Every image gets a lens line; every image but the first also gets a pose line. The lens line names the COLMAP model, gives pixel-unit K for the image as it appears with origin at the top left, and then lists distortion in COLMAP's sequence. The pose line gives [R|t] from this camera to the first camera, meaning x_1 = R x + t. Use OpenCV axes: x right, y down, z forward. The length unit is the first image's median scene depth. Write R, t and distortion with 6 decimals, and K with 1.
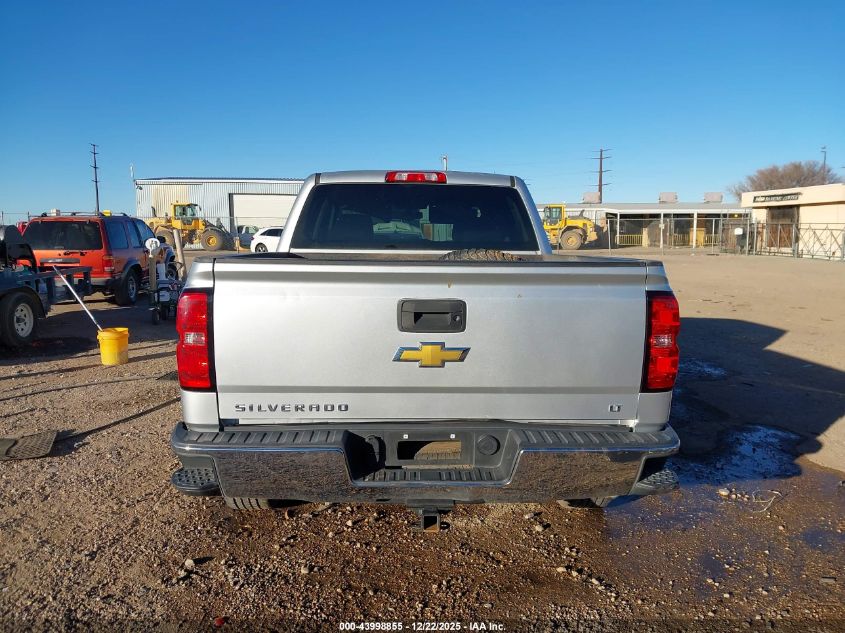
lens RADIAL K [[714.9, 0, 422.5], [0, 714.9, 316.5], [0, 0, 1]] dist [-0.001943, 0.001575]
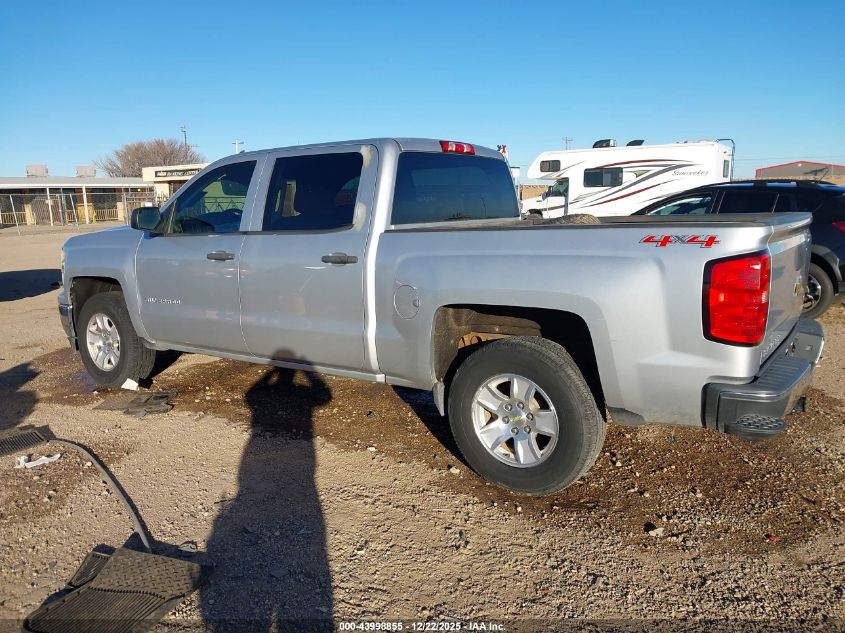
lens RADIAL K [[714.9, 0, 422.5], [0, 714.9, 316.5], [0, 0, 1]] dist [-0.001943, 0.001575]
pose [[0.549900, -0.148228, 0.821972, -0.181024], [0.120539, 0.987908, 0.097511, -0.012909], [-0.826487, 0.045459, 0.561118, 0.097311]]
